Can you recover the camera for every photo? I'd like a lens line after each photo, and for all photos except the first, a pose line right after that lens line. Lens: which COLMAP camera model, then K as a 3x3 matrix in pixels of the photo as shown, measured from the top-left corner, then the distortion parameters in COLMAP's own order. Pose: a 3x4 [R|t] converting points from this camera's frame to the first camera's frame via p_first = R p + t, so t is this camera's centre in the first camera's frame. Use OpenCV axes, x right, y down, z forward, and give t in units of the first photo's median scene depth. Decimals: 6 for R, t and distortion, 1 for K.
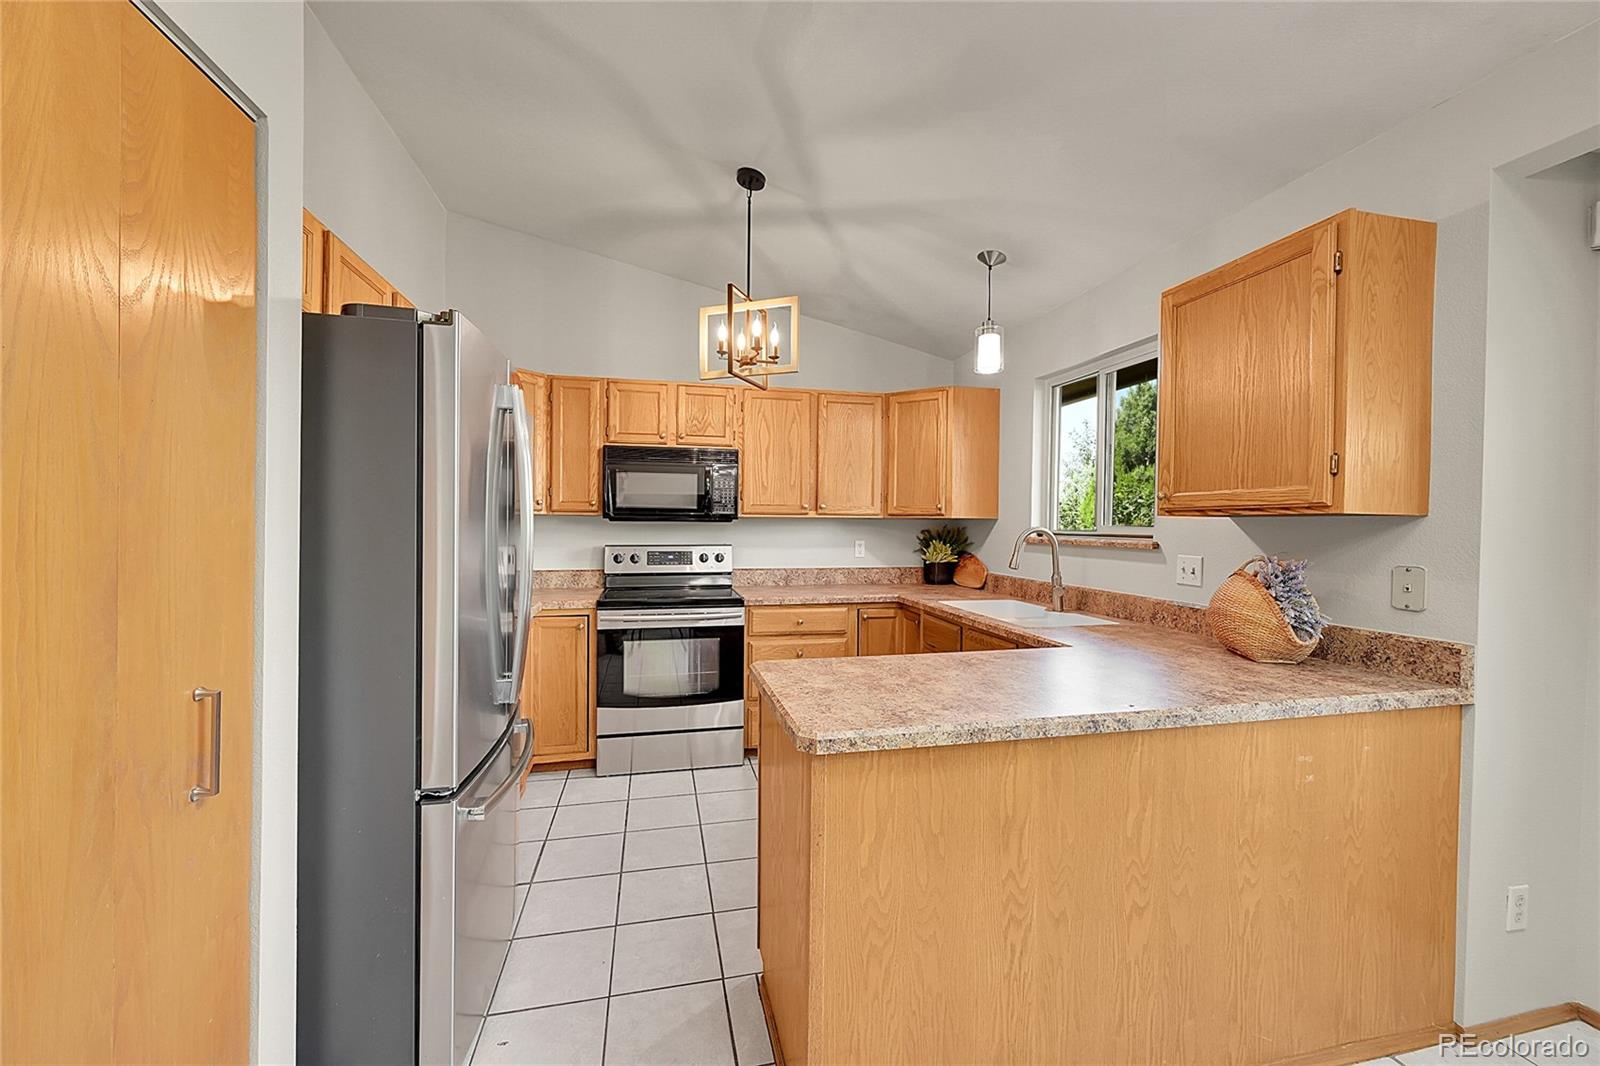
lens RADIAL K [[630.3, 0, 800.7], [0, 630.3, 530.1], [0, 0, 1]] dist [-0.001026, -0.000138]
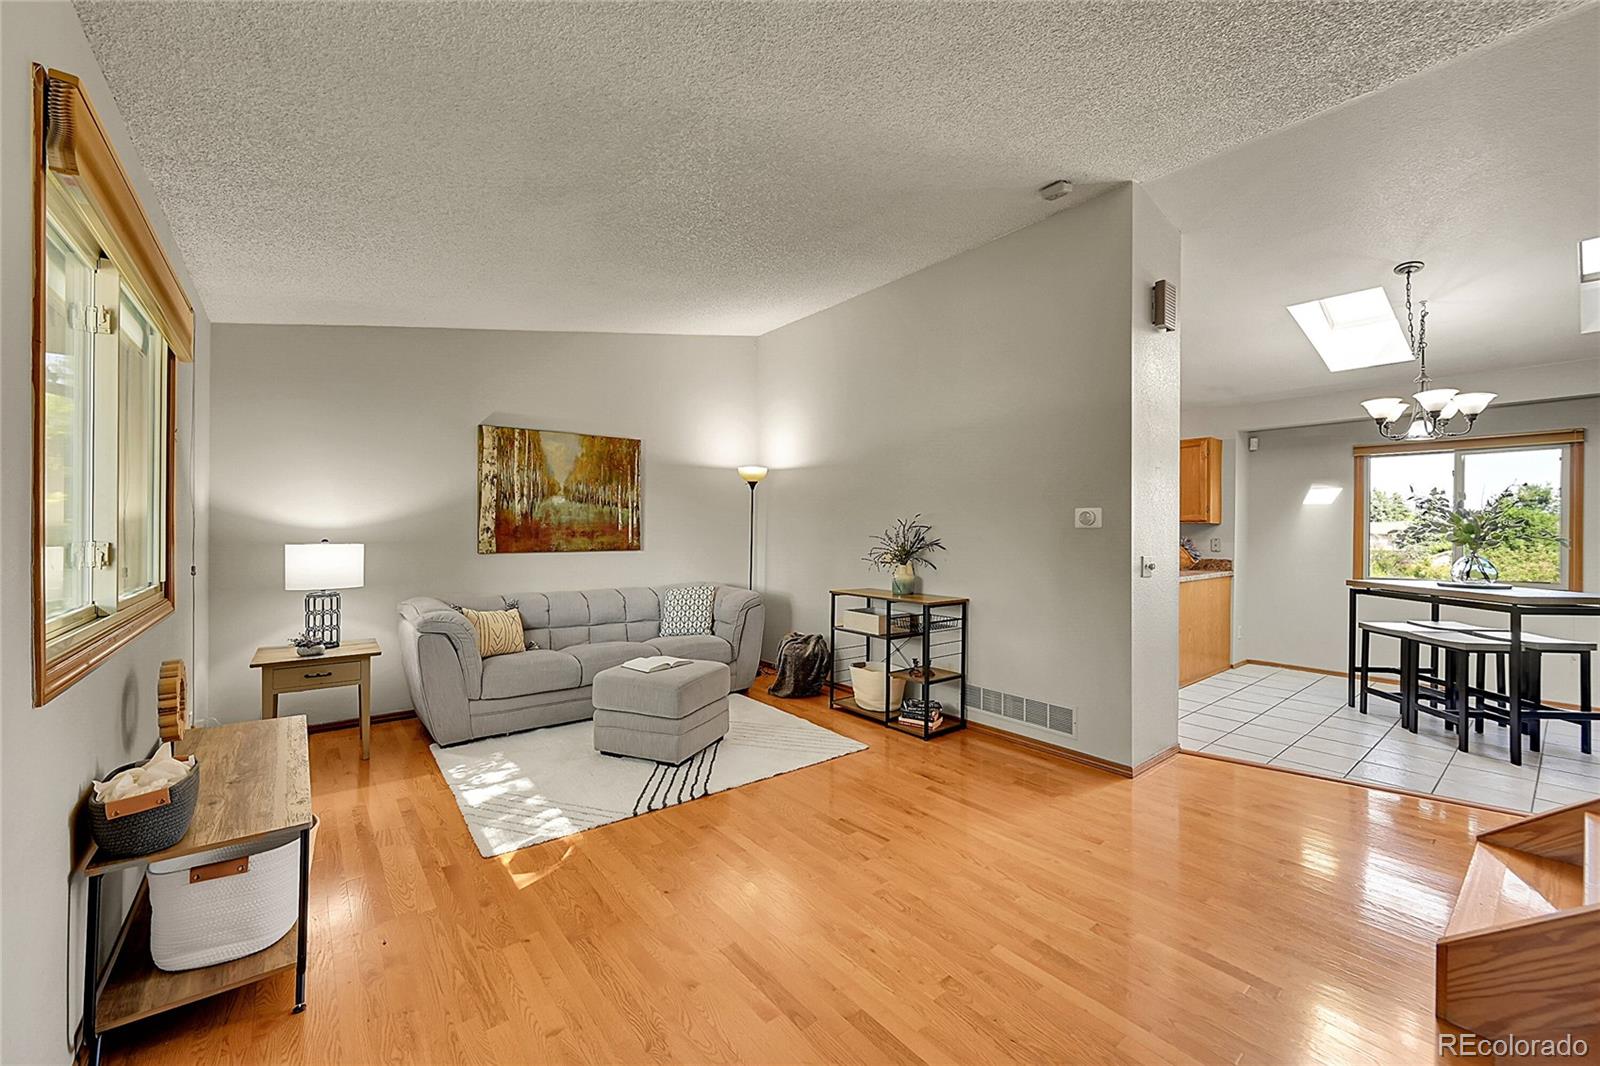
lens RADIAL K [[630.3, 0, 800.4], [0, 630.3, 529.0], [0, 0, 1]] dist [-0.001026, -0.000138]
pose [[0.901622, -0.004253, 0.432504, -2.727966], [0.007107, 0.999962, -0.004982, 0.010149], [-0.432467, 0.007565, 0.901618, -1.182334]]
